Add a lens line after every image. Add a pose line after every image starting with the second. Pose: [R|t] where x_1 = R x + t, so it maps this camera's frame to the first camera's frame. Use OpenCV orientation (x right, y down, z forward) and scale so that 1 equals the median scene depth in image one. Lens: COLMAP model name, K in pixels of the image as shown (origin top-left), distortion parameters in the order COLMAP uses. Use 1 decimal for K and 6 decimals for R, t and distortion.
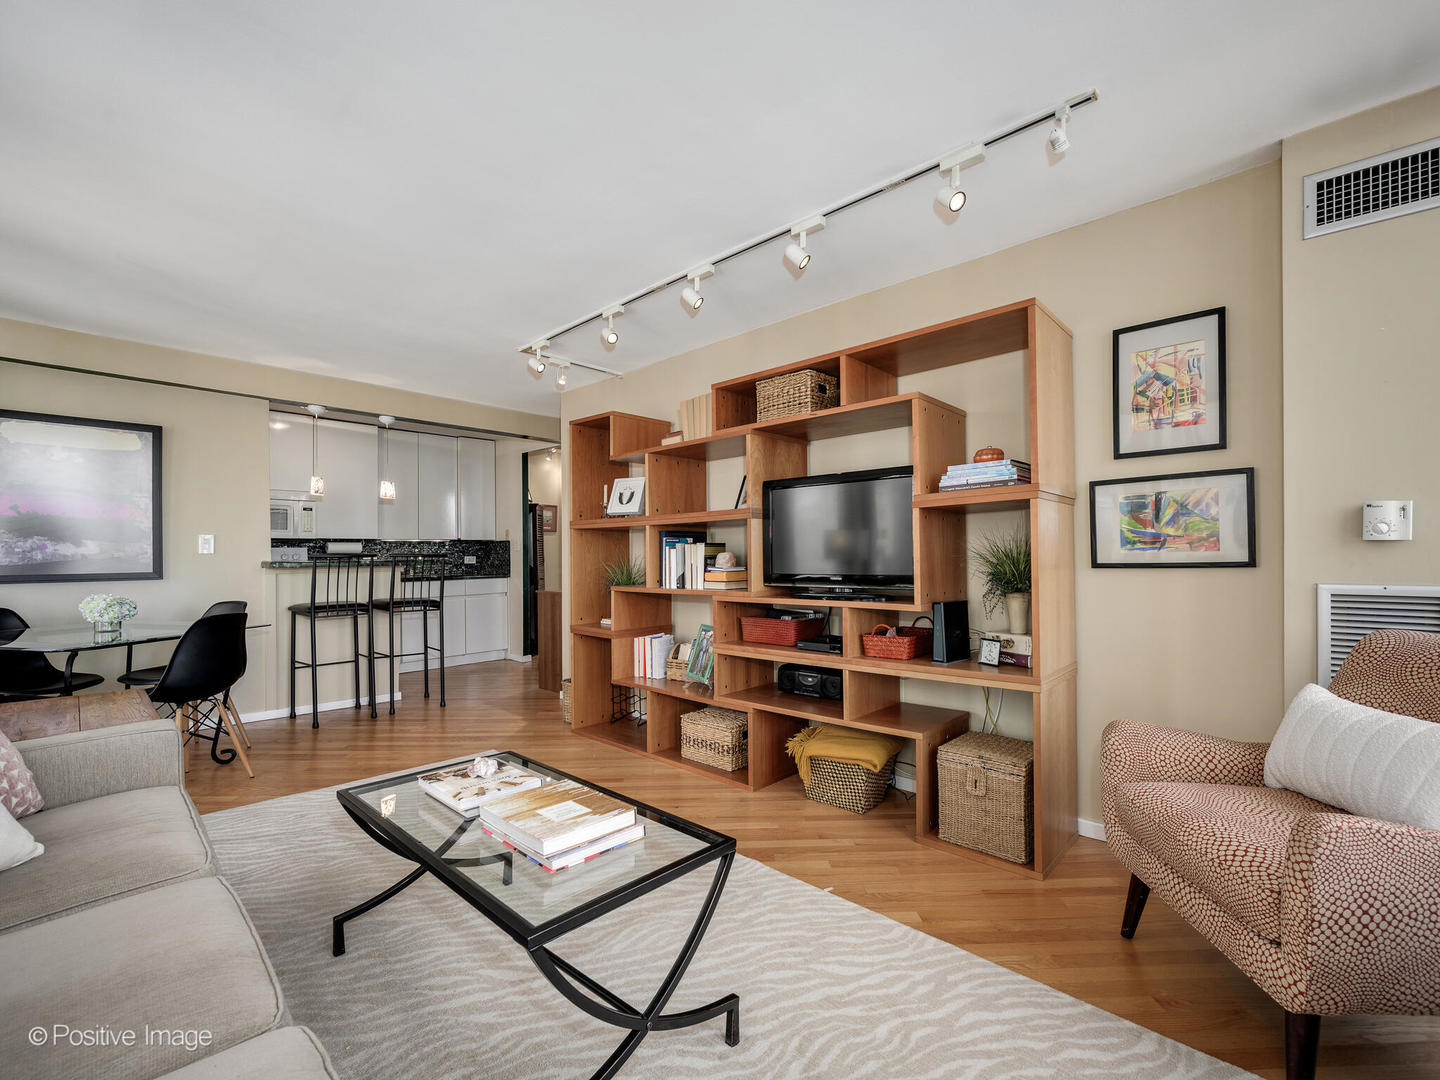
lens RADIAL K [[638.2, 0, 727.4], [0, 638.2, 548.6], [0, 0, 1]] dist [0.000541, 0.000161]
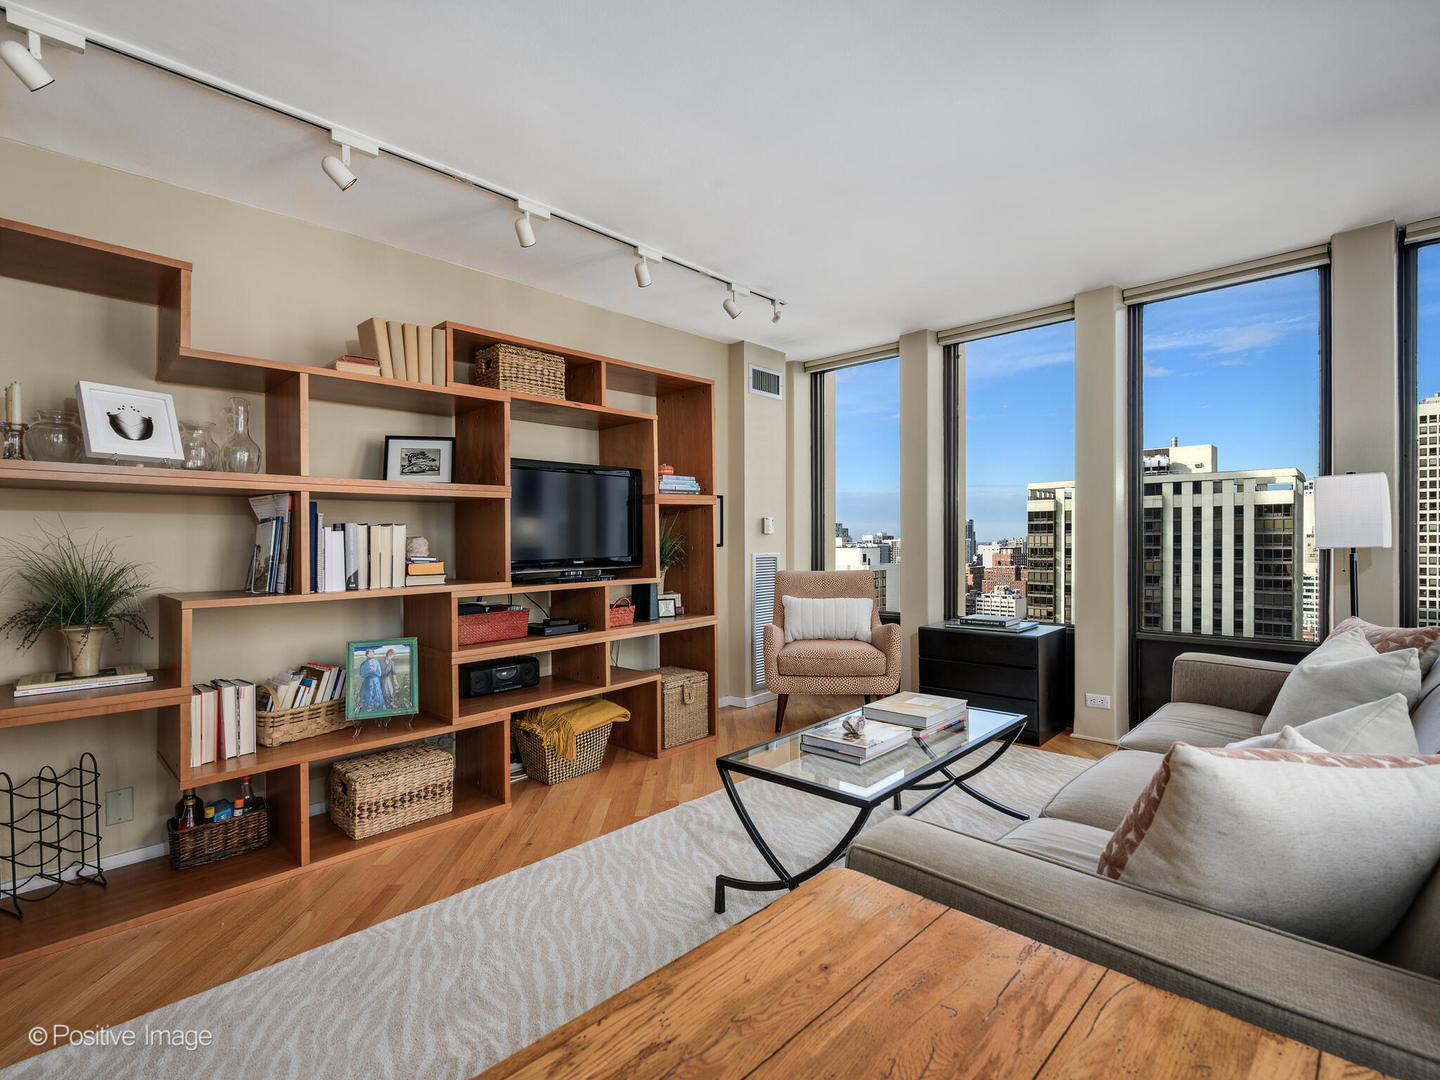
lens RADIAL K [[684.6, 0, 720.0], [0, 684.6, 540.0], [0, 0, 1]] dist [-0.001358, 0.000065]
pose [[0.010824, 0.009191, 0.999899, -0.944895], [0.000853, 0.999957, -0.009200, 0.019939], [-0.999941, 0.000953, 0.010816, 0.728410]]
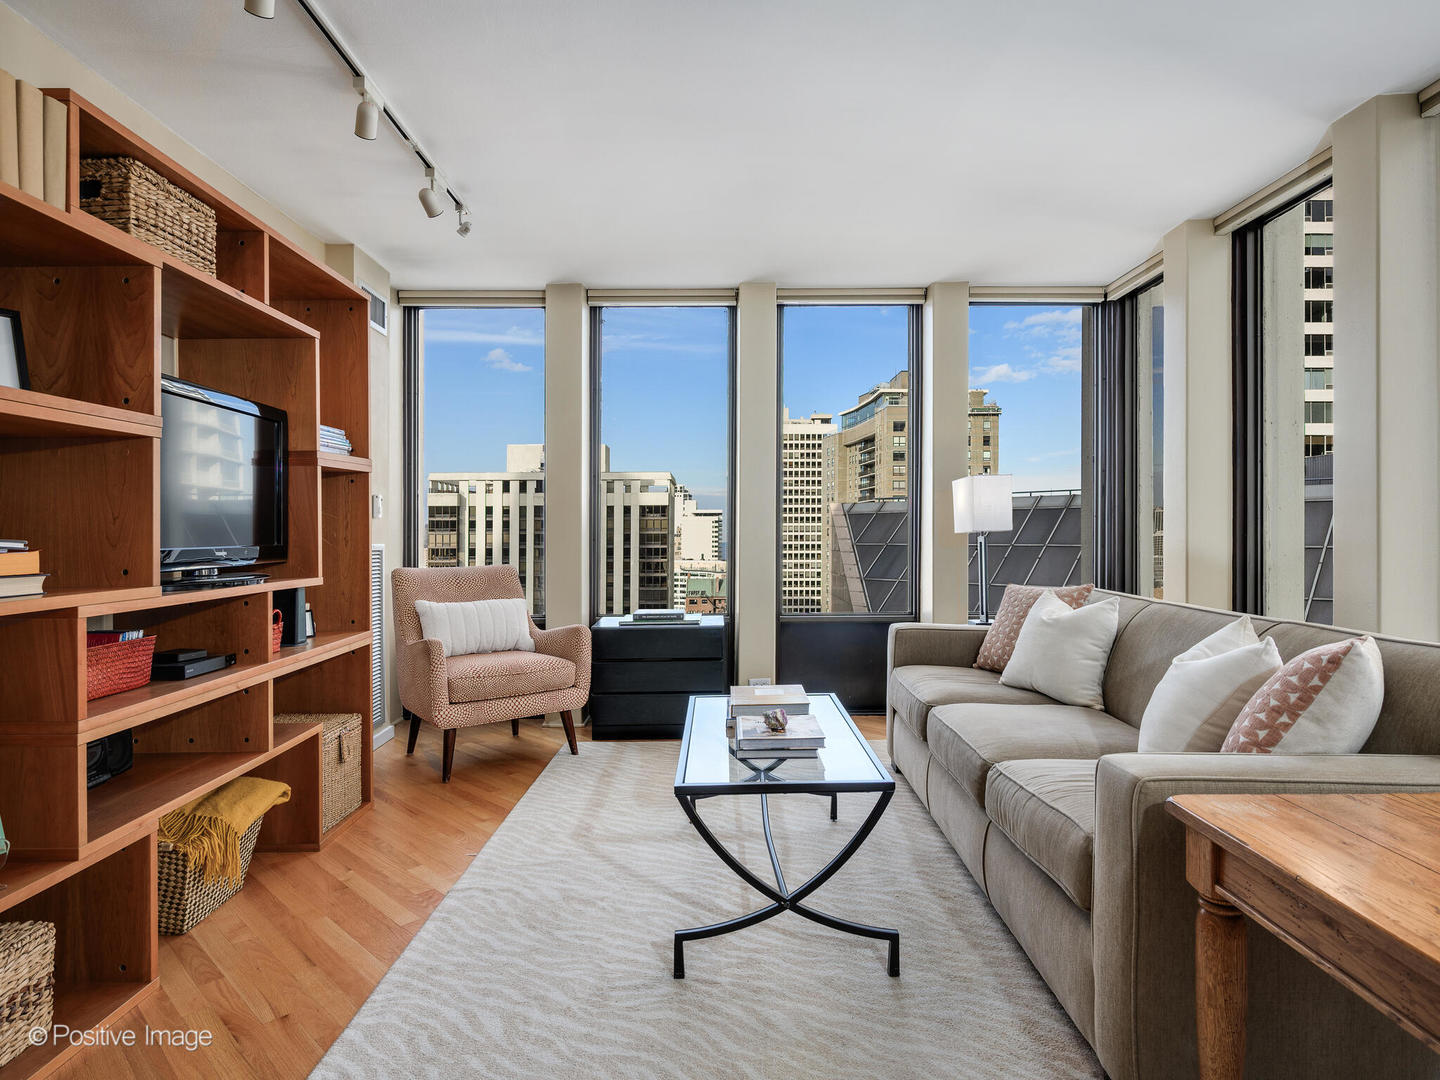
lens RADIAL K [[828.4, 0, 720.0], [0, 828.4, 540.0], [0, 0, 1]] dist [-0.000411, 0.000344]
pose [[-0.685070, 0.008474, 0.728428, -0.764662], [0.006878, 0.999963, -0.005164, 0.039574], [-0.728445, 0.001473, -0.685103, 1.169925]]
